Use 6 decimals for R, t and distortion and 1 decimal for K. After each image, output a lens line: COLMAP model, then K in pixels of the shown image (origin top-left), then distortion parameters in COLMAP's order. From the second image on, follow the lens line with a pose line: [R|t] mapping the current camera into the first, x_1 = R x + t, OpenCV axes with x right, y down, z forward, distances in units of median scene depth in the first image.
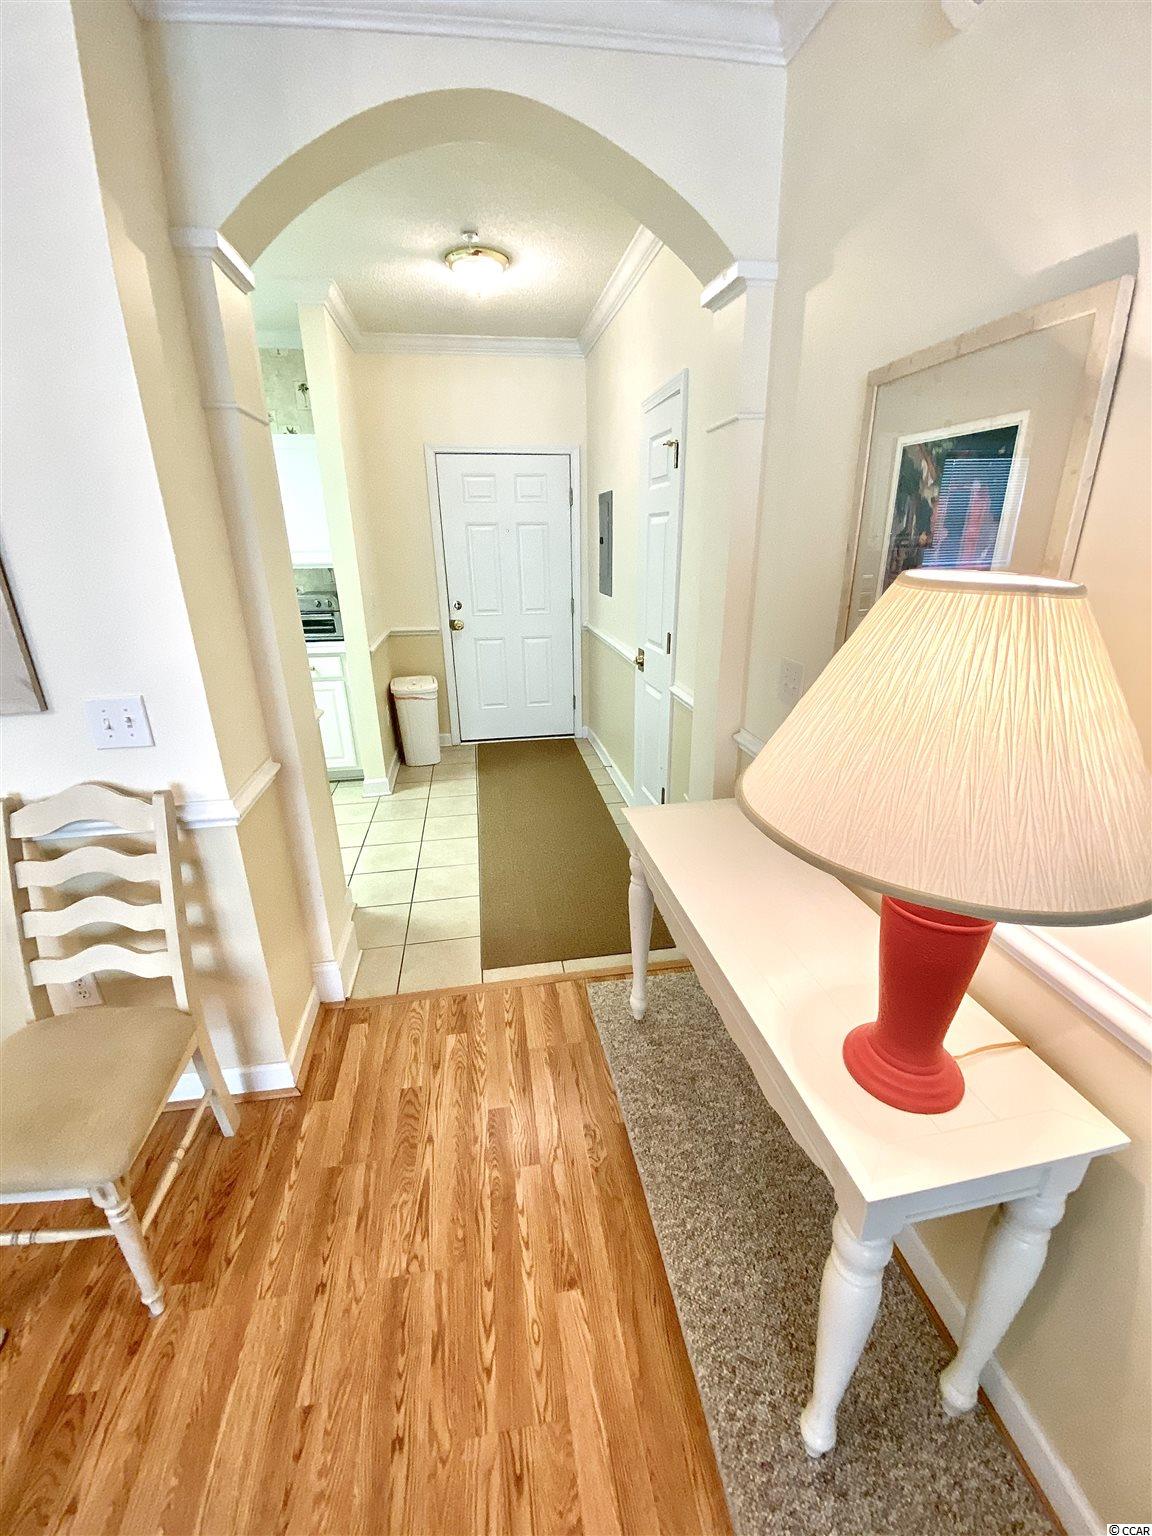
lens RADIAL K [[615.7, 0, 589.9], [0, 615.7, 771.7], [0, 0, 1]] dist [-0.001214, -0.012641]
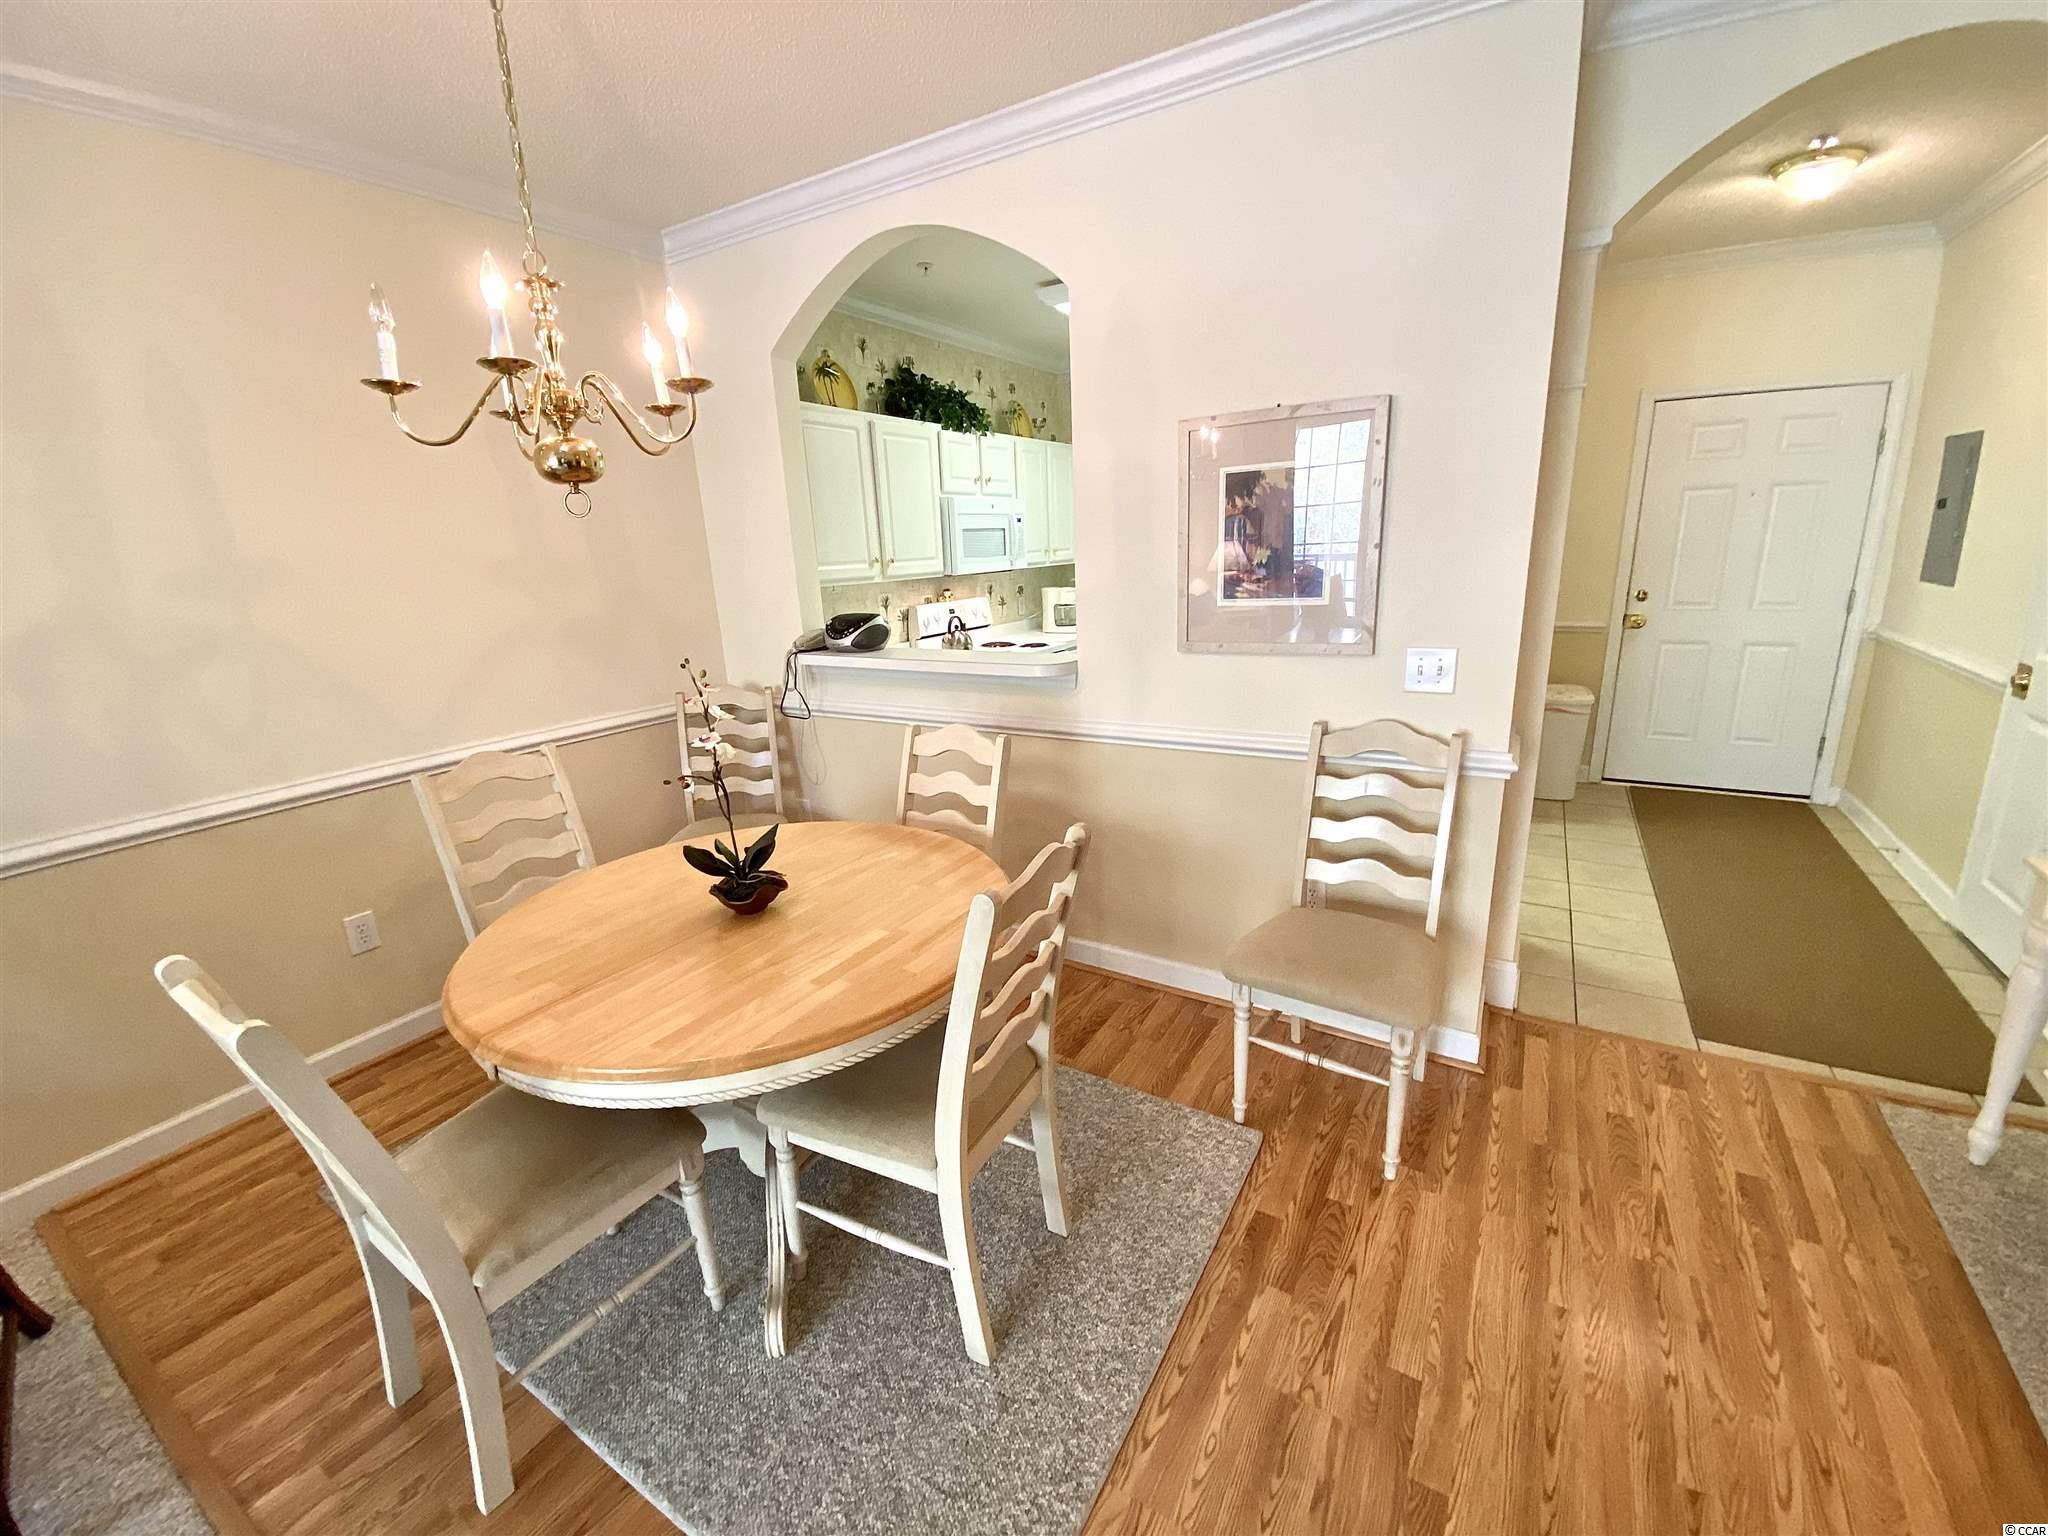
lens RADIAL K [[830.5, 0, 1024.0], [0, 830.5, 768.0], [0, 0, 1]] dist [0.031972, -0.024635]
pose [[0.750509, 0.147358, -0.644222, -0.219959], [-0.192369, 0.981323, 0.000359, 0.179710], [0.632243, 0.123659, 0.764838, -0.513387]]
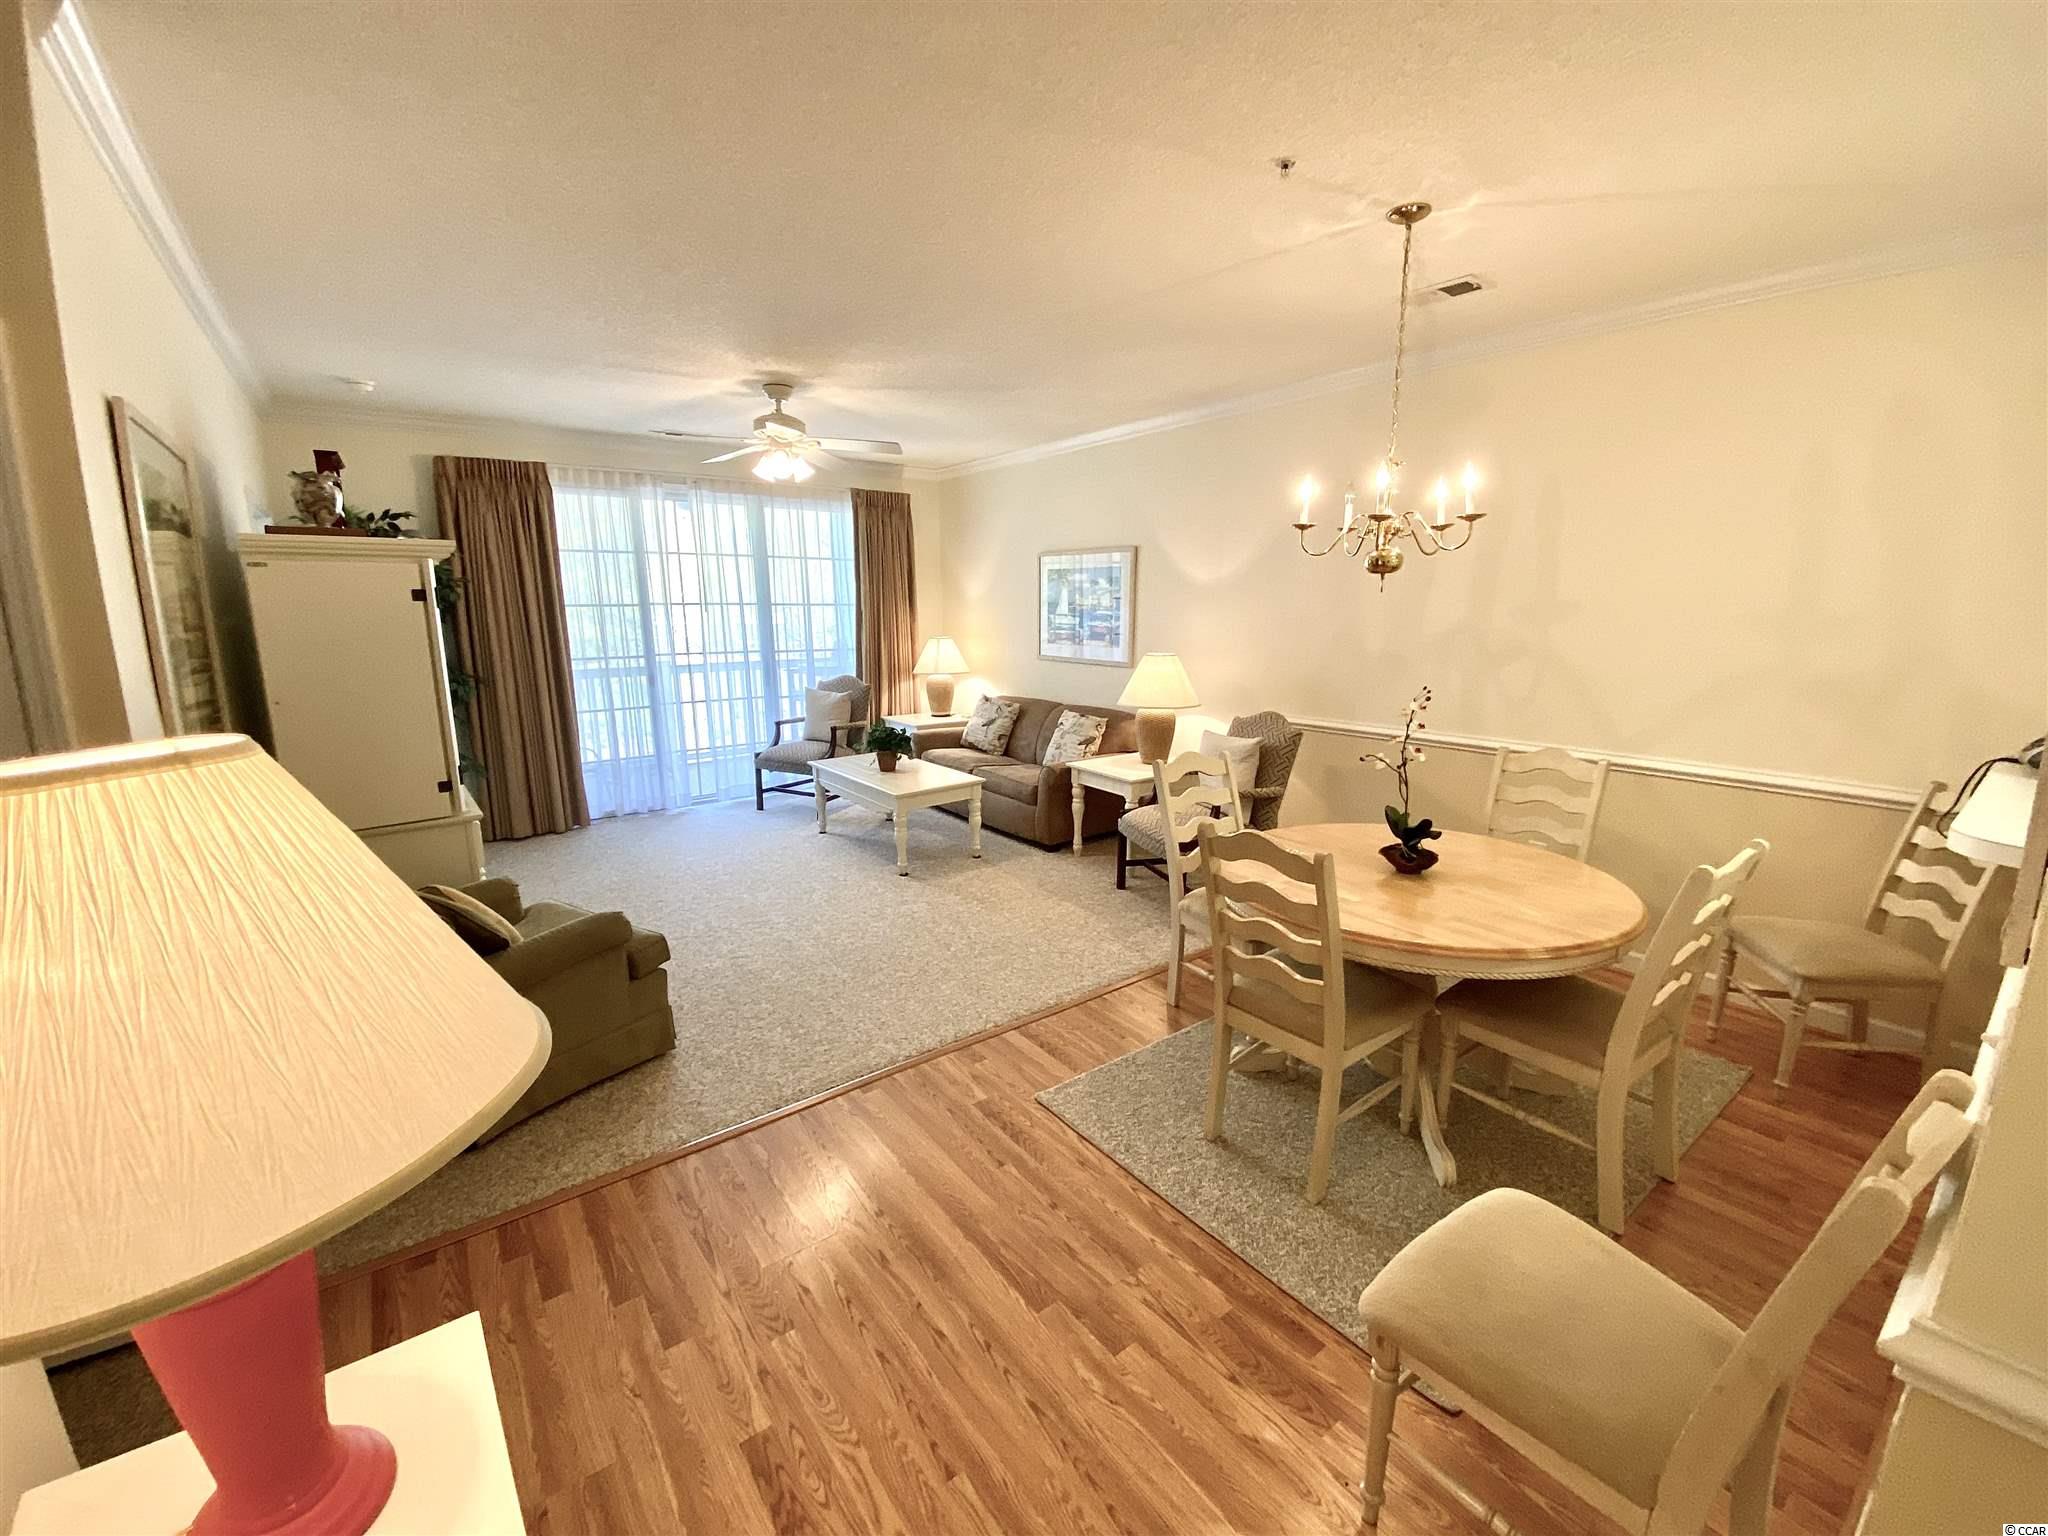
lens RADIAL K [[821.0, 0, 1024.0], [0, 821.0, 768.0], [0, 0, 1]] dist [-0.001214, -0.012641]
pose [[-0.893043, 0.099352, -0.438866, 0.066745], [-0.145789, 0.858824, 0.491087, -0.323239], [0.425699, 0.502544, -0.752483, 0.764949]]
